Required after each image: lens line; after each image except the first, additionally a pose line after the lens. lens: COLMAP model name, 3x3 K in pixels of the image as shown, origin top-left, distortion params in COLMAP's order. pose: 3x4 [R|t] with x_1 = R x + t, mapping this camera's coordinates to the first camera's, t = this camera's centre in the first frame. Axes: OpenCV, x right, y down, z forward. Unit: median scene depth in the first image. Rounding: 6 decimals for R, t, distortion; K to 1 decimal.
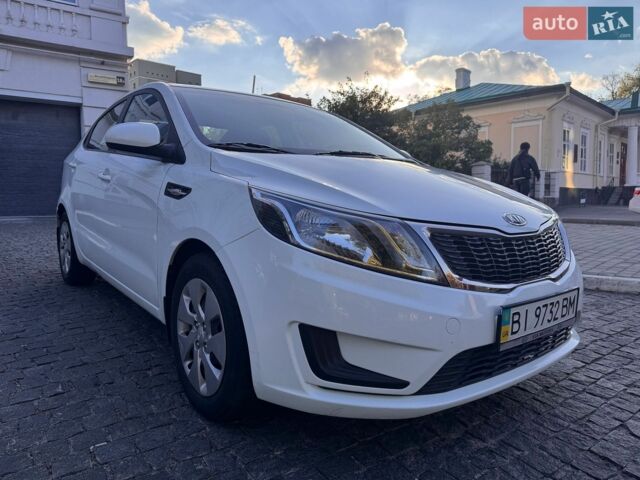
lens RADIAL K [[459.5, 0, 321.6], [0, 459.5, 241.2], [0, 0, 1]] dist [0.024126, -0.031994]
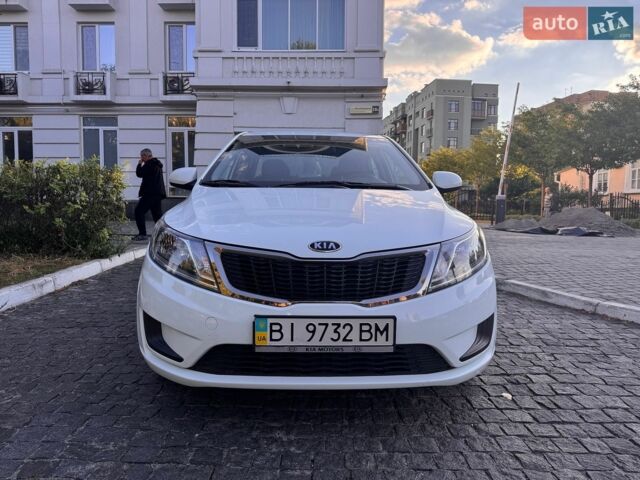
lens RADIAL K [[480.3, 0, 320.0], [0, 480.3, 232.5], [0, 0, 1]] dist [0.004493, -0.002012]
pose [[0.801135, 0.029927, -0.597734, 0.164878], [-0.061021, 0.997629, -0.031836, -0.006138], [0.595364, 0.061979, 0.801062, 0.007817]]
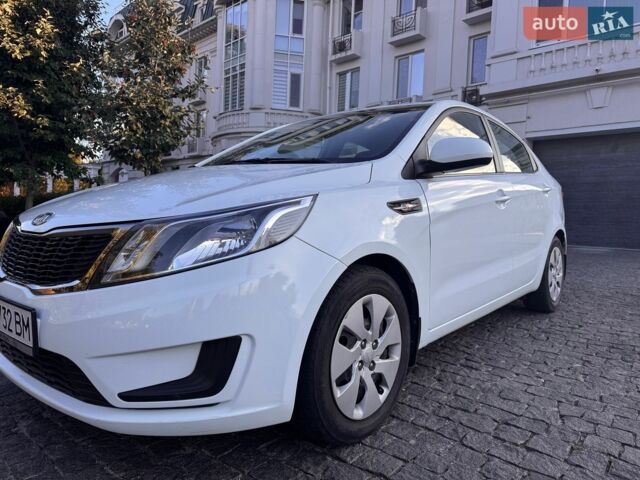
lens RADIAL K [[451.1, 0, 320.1], [0, 451.1, 248.4], [0, 0, 1]] dist [0.006599, 0.002028]
pose [[0.180234, 0.061964, -0.981670, 0.216343], [-0.123624, 0.991527, 0.039889, -0.013917], [0.975824, 0.114169, 0.186367, 0.209838]]
